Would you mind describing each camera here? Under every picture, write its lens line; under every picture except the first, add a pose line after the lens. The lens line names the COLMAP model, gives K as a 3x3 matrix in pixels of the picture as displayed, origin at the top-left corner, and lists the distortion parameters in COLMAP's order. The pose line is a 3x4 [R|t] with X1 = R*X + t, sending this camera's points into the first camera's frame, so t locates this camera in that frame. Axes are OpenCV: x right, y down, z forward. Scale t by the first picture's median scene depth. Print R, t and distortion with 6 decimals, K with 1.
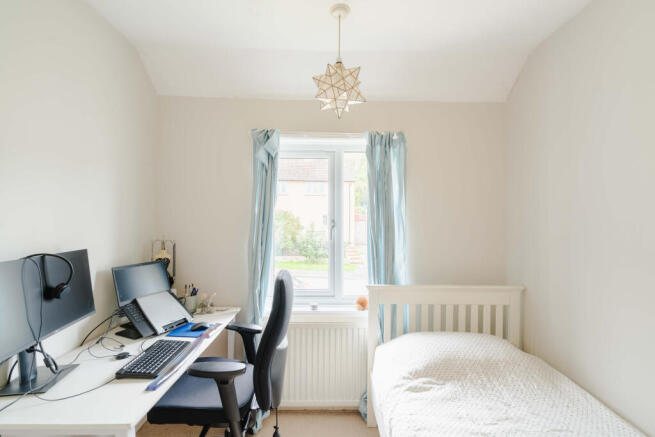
lens RADIAL K [[311.8, 0, 327.5], [0, 311.8, 218.5], [0, 0, 1]] dist [-0.001327, 0.000426]
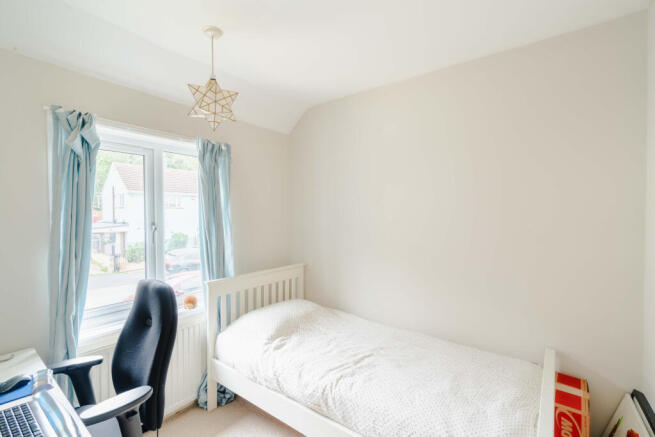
lens RADIAL K [[311.8, 0, 327.5], [0, 311.8, 218.5], [0, 0, 1]] dist [-0.001327, 0.000426]
pose [[0.591712, -0.022588, 0.805833, -0.477958], [0.005700, 0.999700, 0.023838, -0.029462], [-0.806129, -0.009512, 0.591663, 0.023899]]
